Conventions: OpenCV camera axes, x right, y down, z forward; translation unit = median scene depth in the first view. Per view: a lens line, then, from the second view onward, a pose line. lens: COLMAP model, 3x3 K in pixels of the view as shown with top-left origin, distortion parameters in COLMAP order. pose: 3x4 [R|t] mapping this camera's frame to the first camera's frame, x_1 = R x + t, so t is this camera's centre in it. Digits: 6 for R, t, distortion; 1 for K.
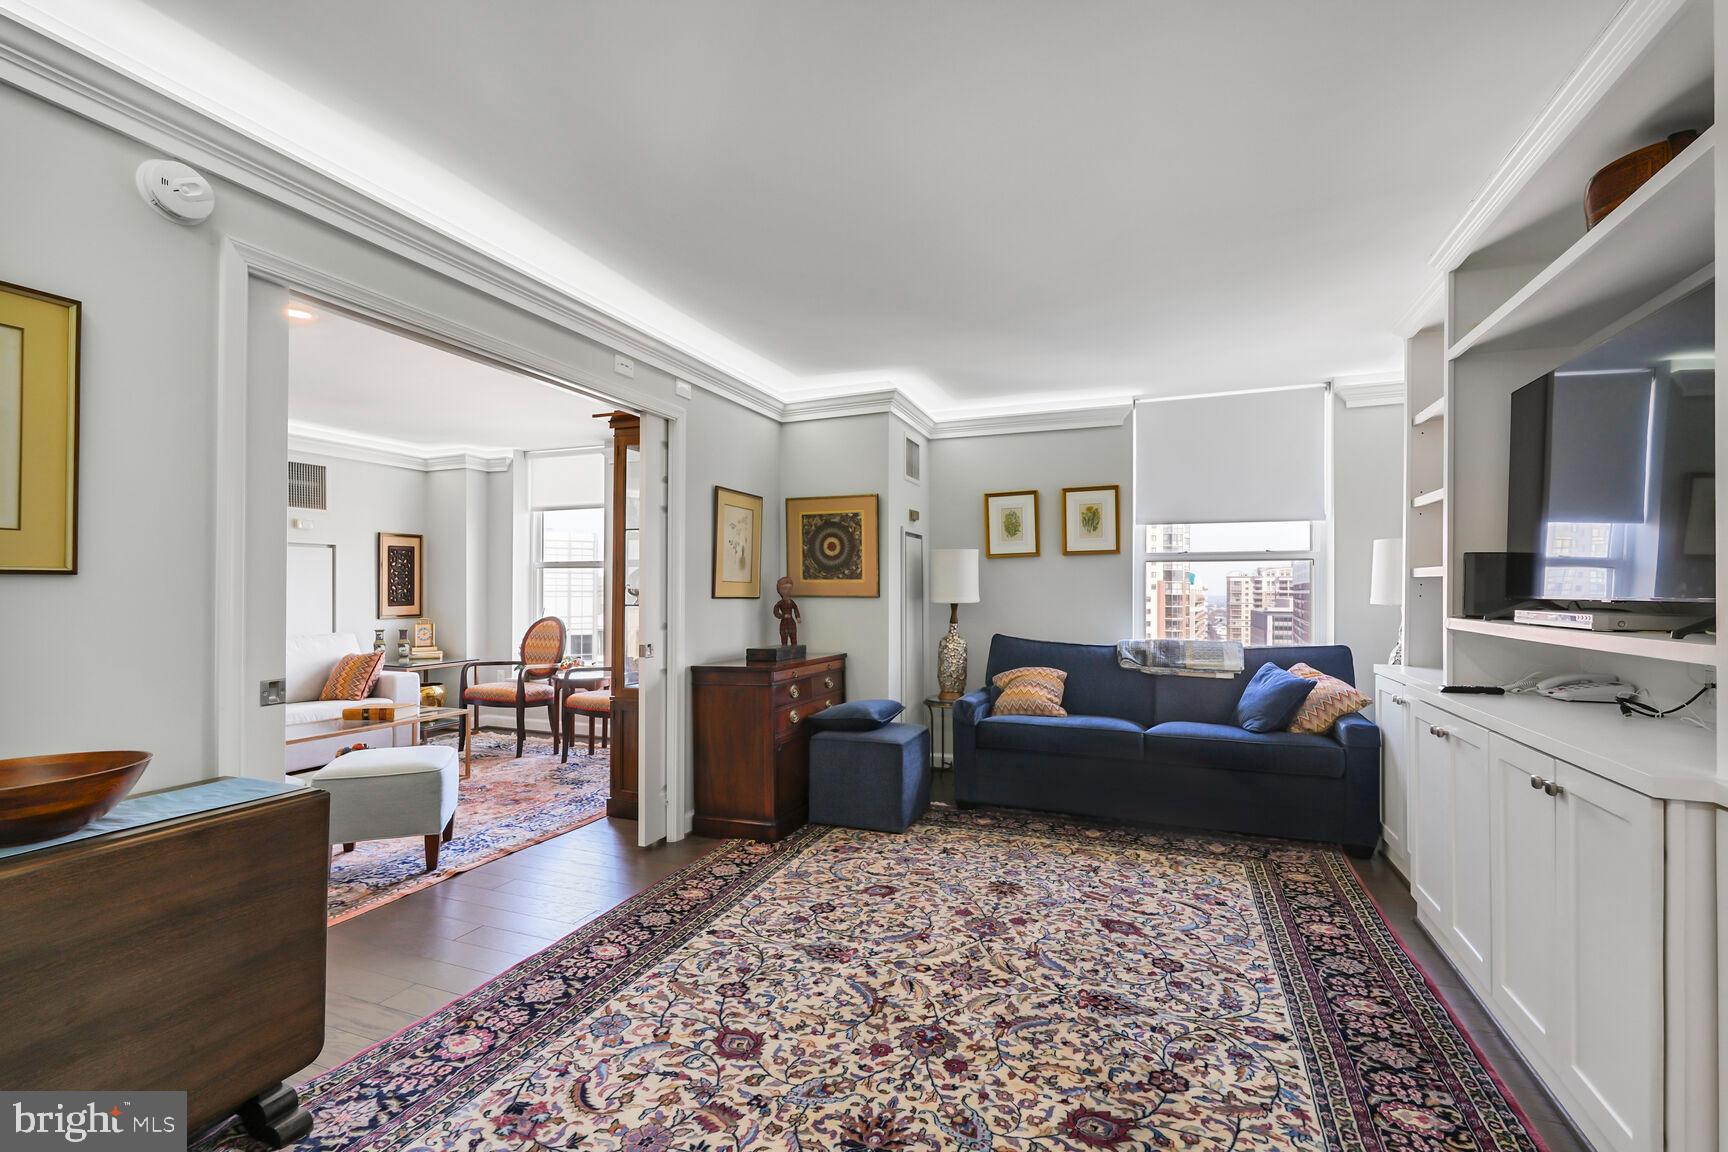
lens RADIAL K [[768.7, 0, 870.5], [0, 768.7, 587.8], [0, 0, 1]] dist [0.000877, 0.000311]
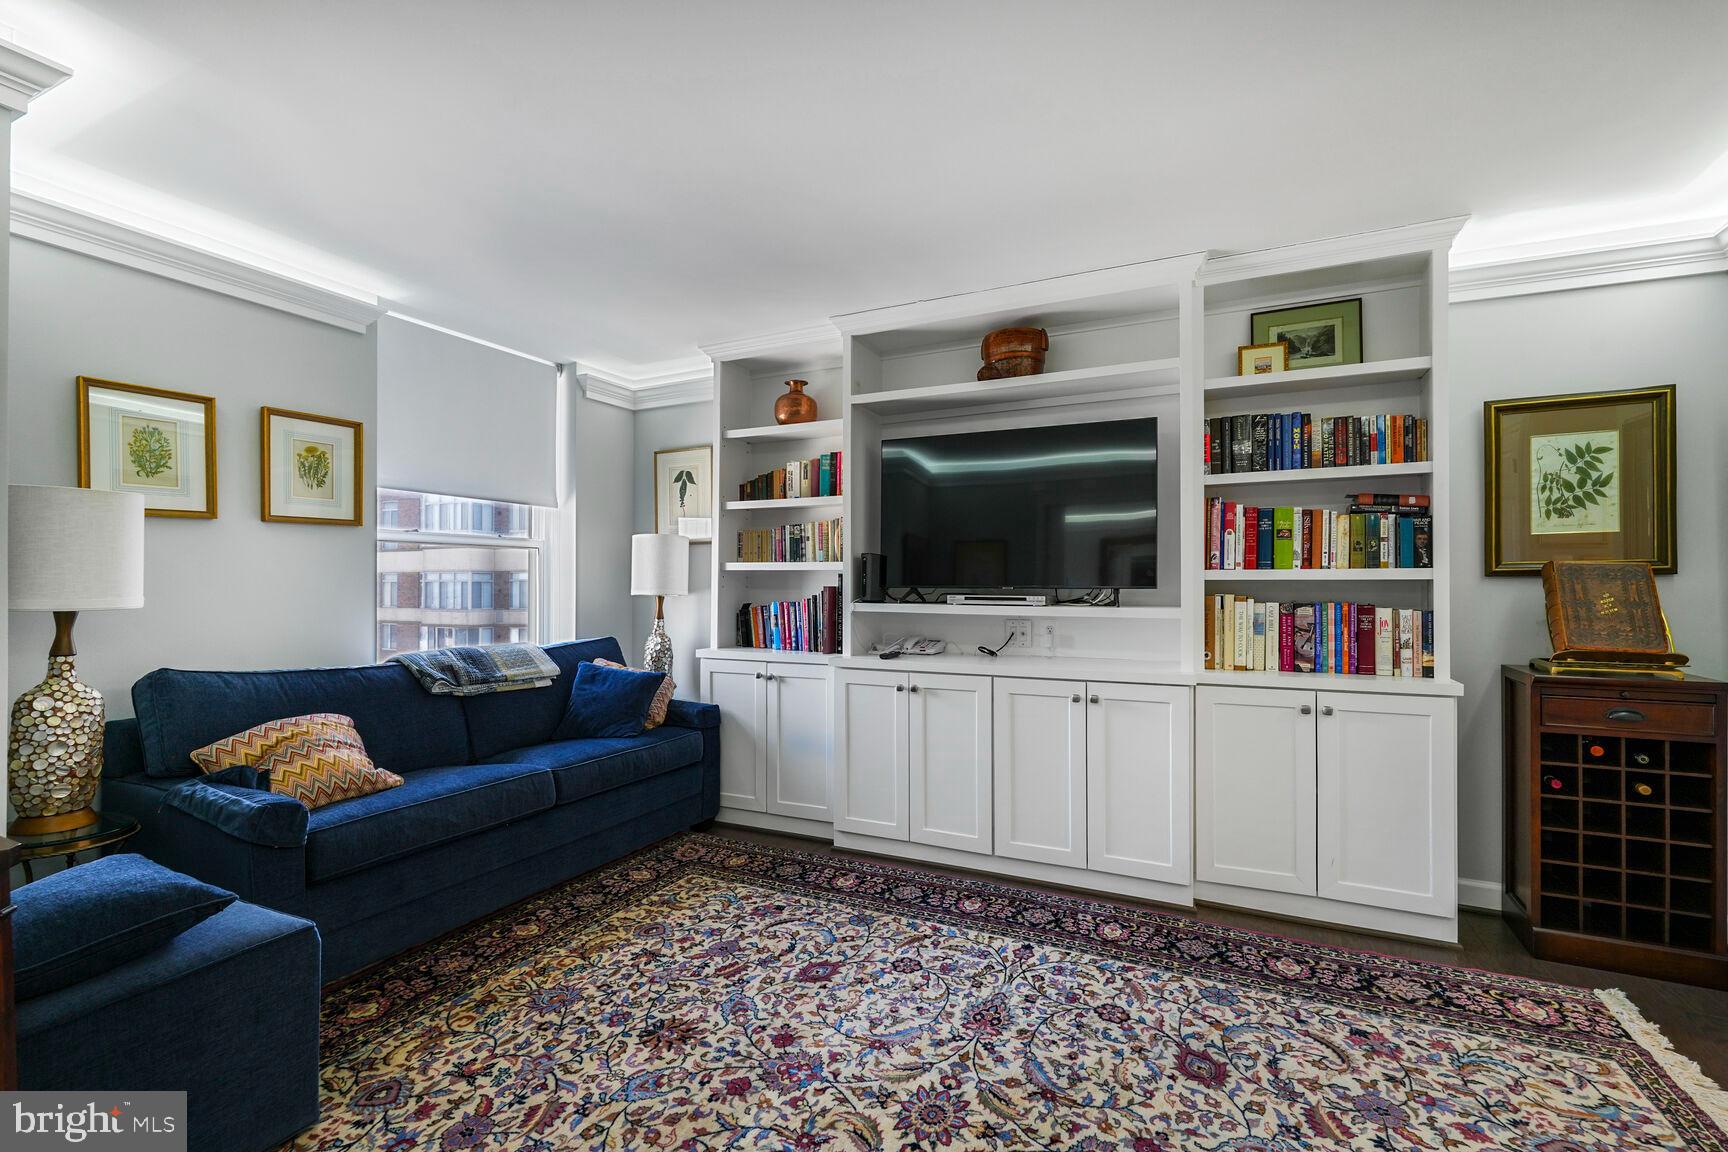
lens RADIAL K [[768.7, 0, 868.7], [0, 768.7, 580.2], [0, 0, 1]] dist [0.000877, 0.000311]
pose [[0.063322, 0.001938, 0.997991, -0.556167], [-0.002644, 0.999995, -0.001774, 0.003845], [-0.997990, -0.002527, 0.063327, 0.931188]]
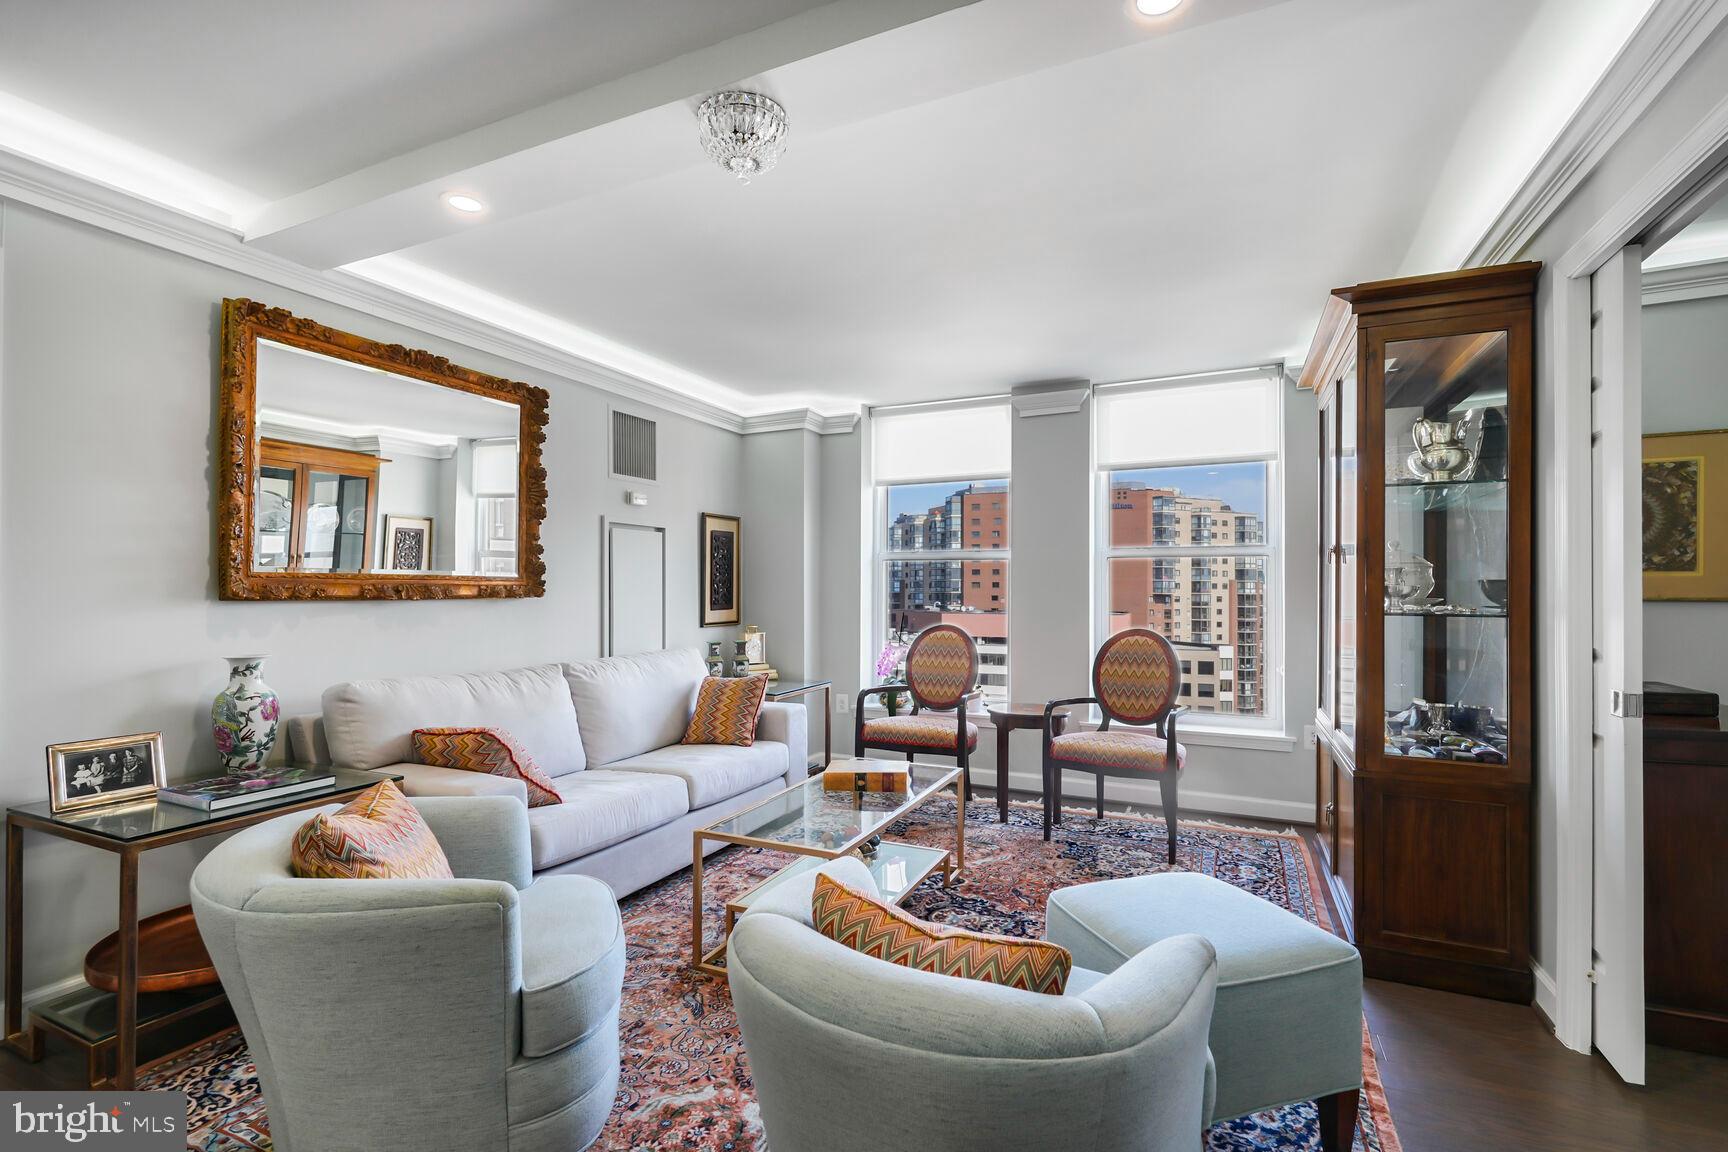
lens RADIAL K [[768.7, 0, 862.1], [0, 768.7, 581.7], [0, 0, 1]] dist [0.000877, 0.000311]
pose [[0.999936, -0.003333, -0.010836, -0.096384], [0.003236, 0.999955, -0.008922, 0.000573], [0.010866, 0.008886, 0.999901, 0.050843]]
